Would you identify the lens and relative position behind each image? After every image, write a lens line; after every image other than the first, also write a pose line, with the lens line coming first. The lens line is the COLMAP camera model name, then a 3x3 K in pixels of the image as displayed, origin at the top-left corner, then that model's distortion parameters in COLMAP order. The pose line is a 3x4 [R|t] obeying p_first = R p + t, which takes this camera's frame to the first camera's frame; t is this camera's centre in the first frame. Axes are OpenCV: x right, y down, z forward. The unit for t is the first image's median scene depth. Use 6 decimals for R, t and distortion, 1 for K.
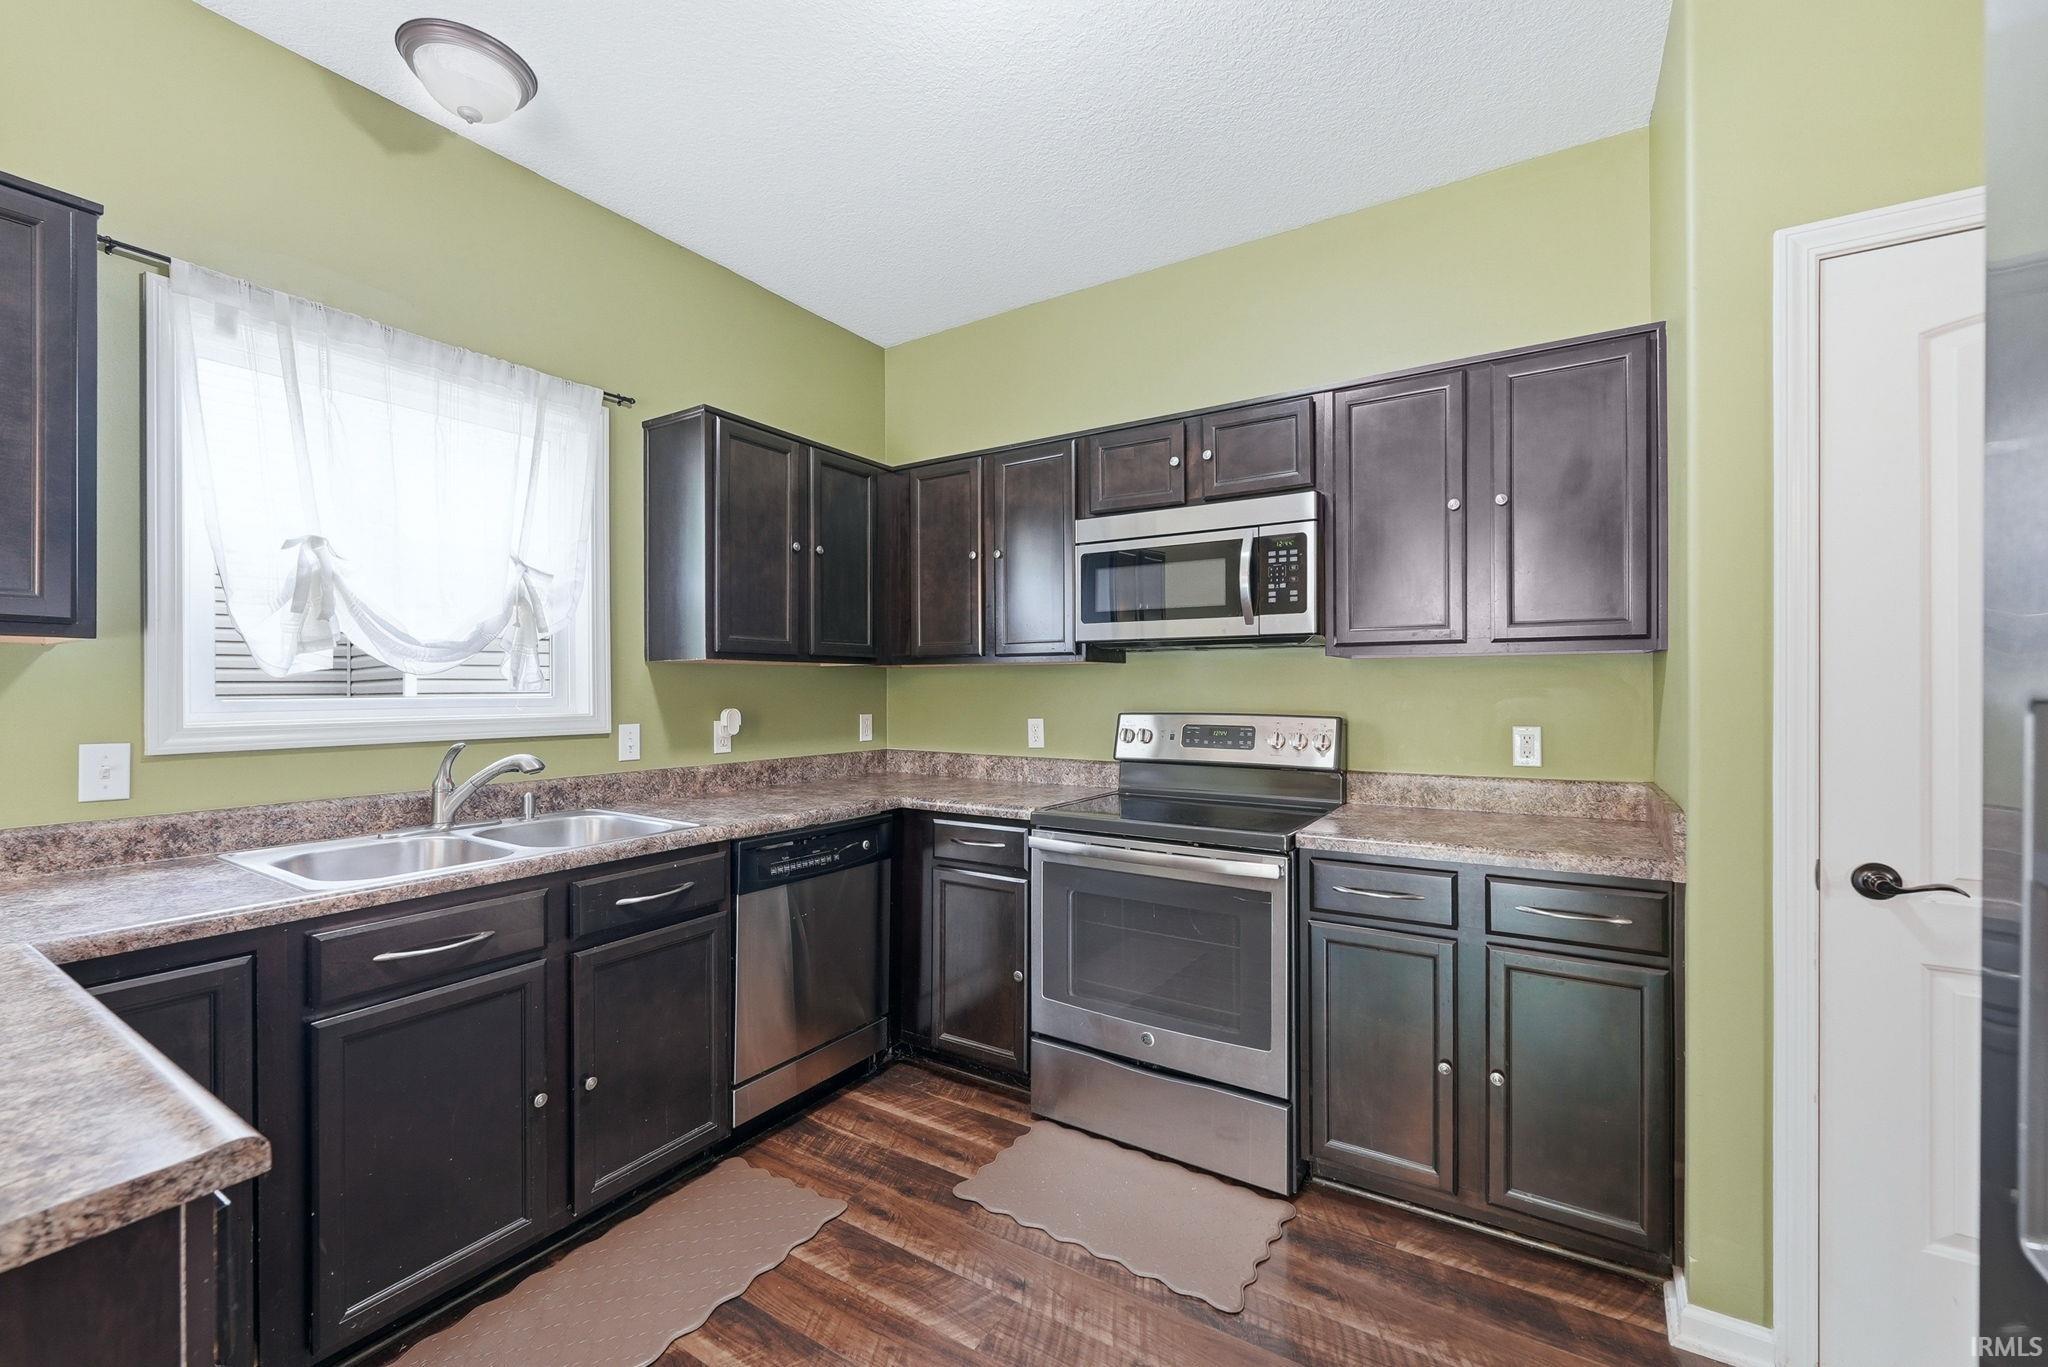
lens RADIAL K [[842.4, 0, 1013.0], [0, 842.4, 688.9], [0, 0, 1]] dist [-0.000175, -0.000197]
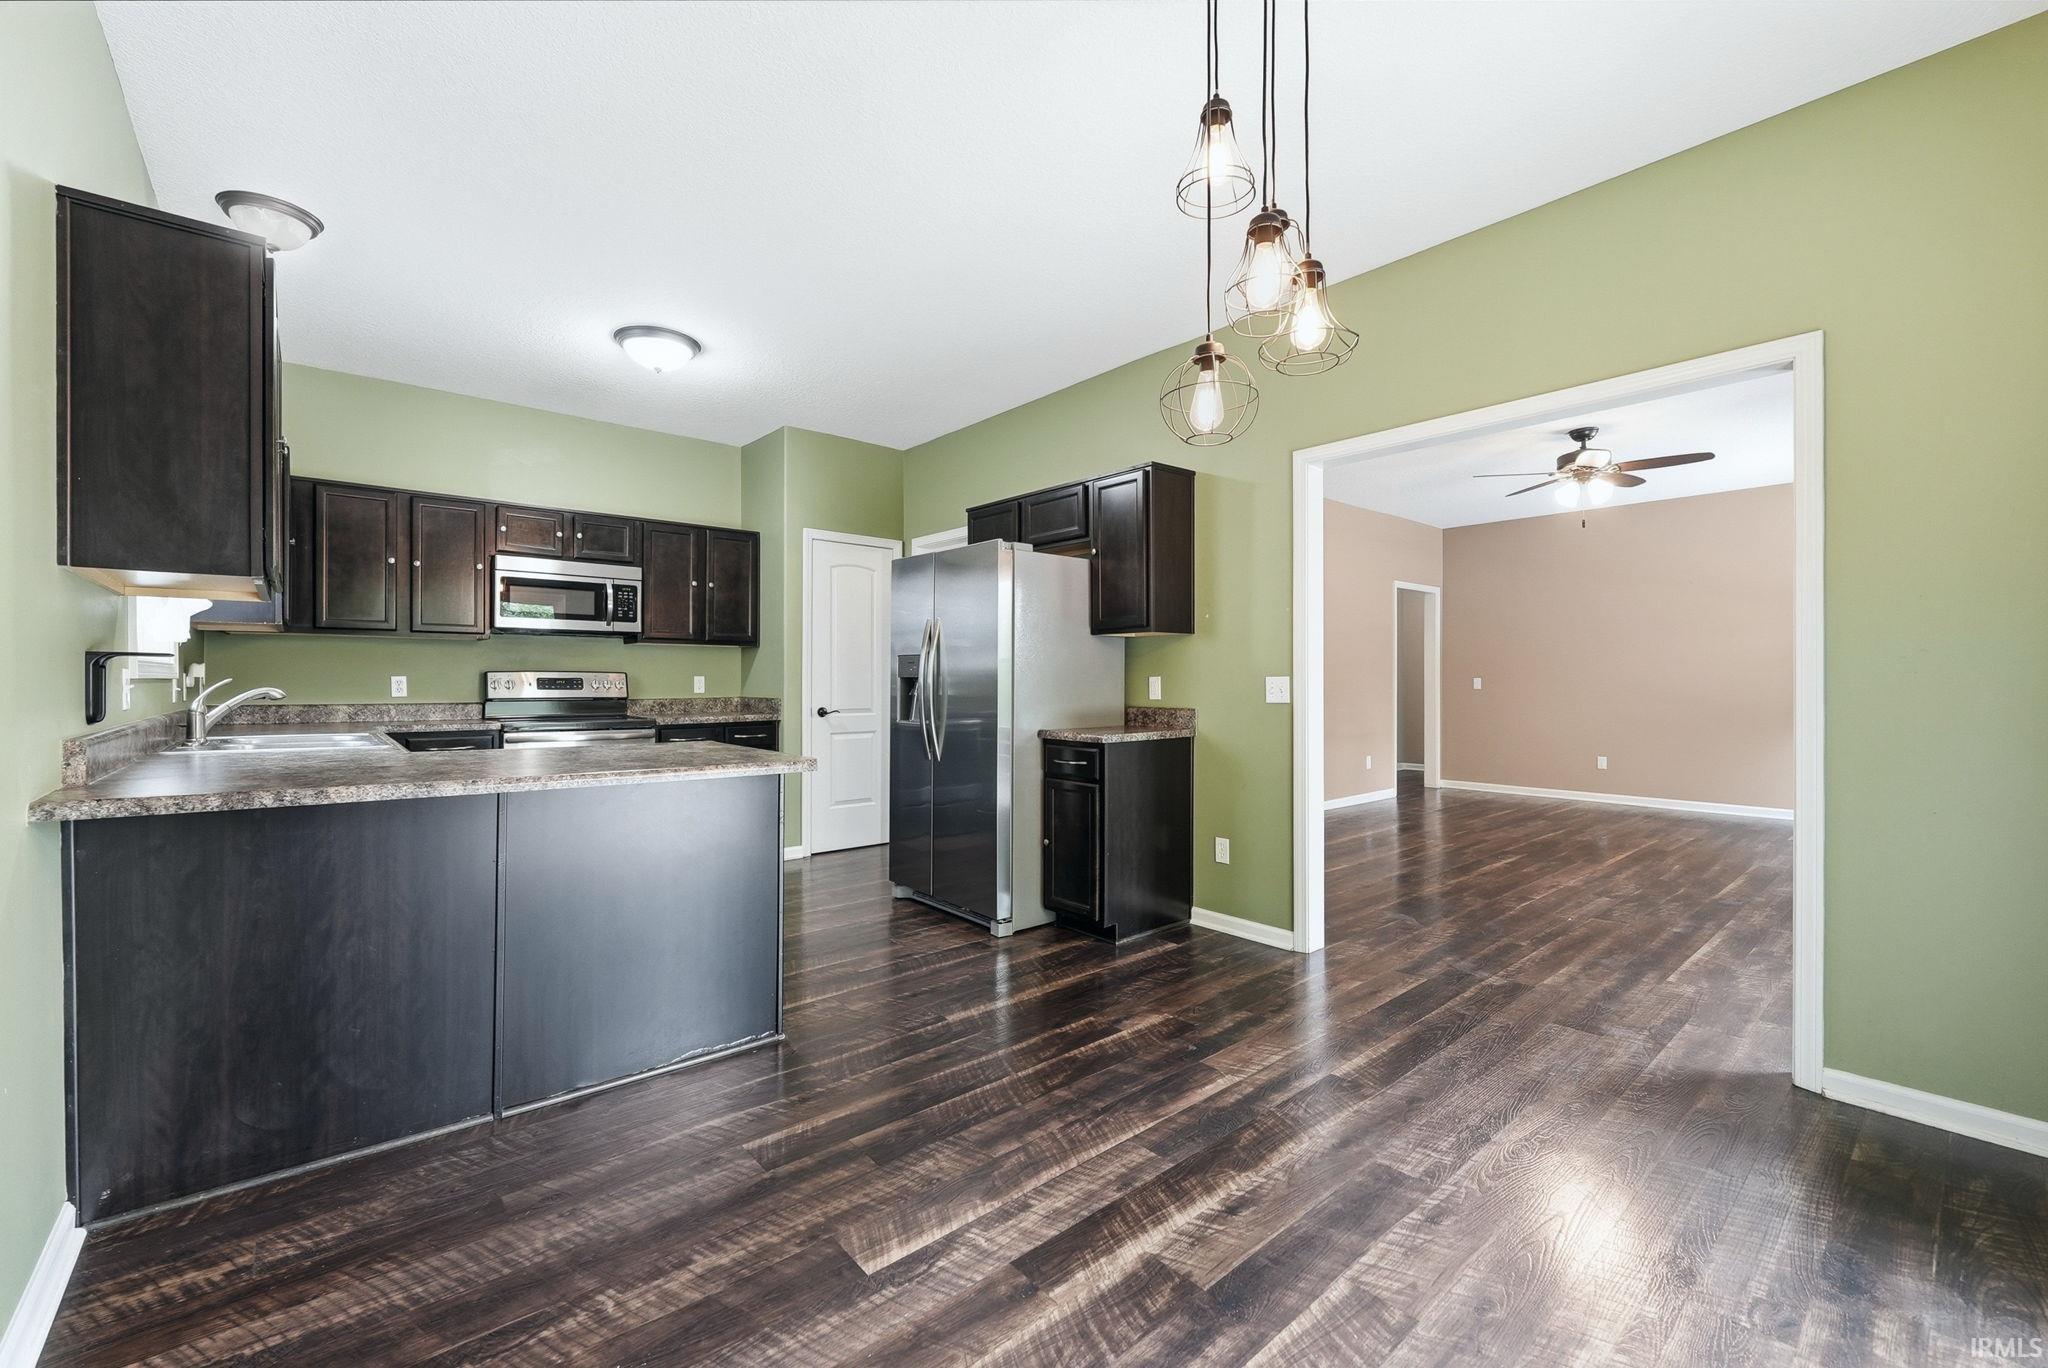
lens RADIAL K [[842.4, 0, 1013.0], [0, 842.4, 689.4], [0, 0, 1]] dist [-0.000175, -0.000197]
pose [[0.297991, -0.007039, 0.954543, -1.395364], [-0.001988, 0.999966, 0.007994, 0.060756], [-0.954567, -0.004280, 0.297967, -0.556874]]
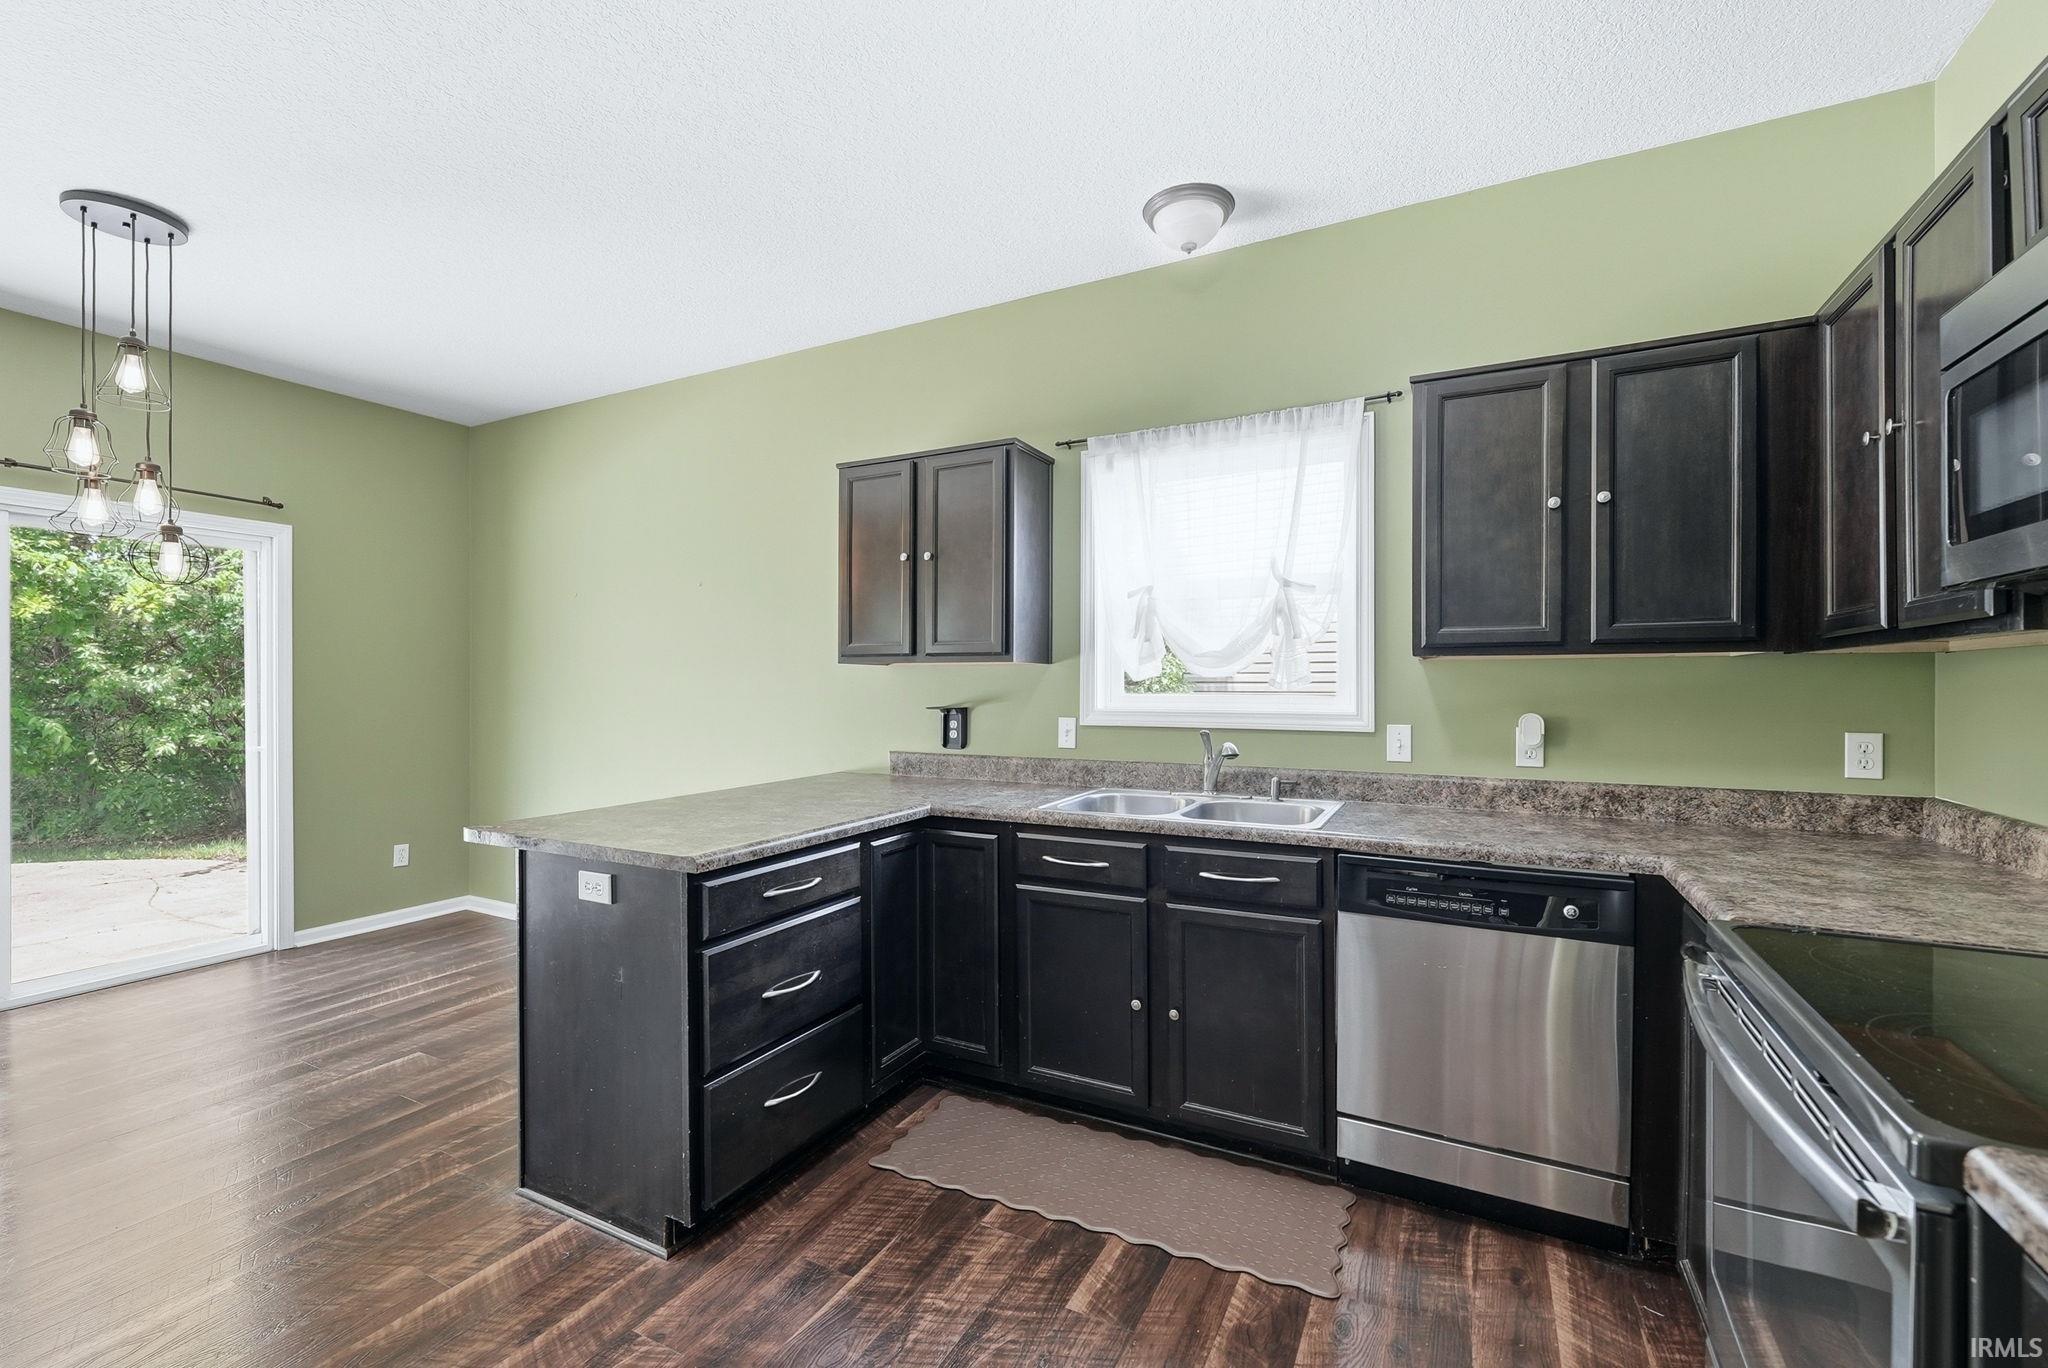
lens RADIAL K [[842.4, 0, 1013.0], [0, 842.4, 689.4], [0, 0, 1]] dist [-0.000175, -0.000197]
pose [[0.085977, 0.004981, -0.996285, 0.548943], [-0.001337, 0.999987, 0.004885, -0.004161], [0.996296, 0.000912, 0.085983, 0.534180]]
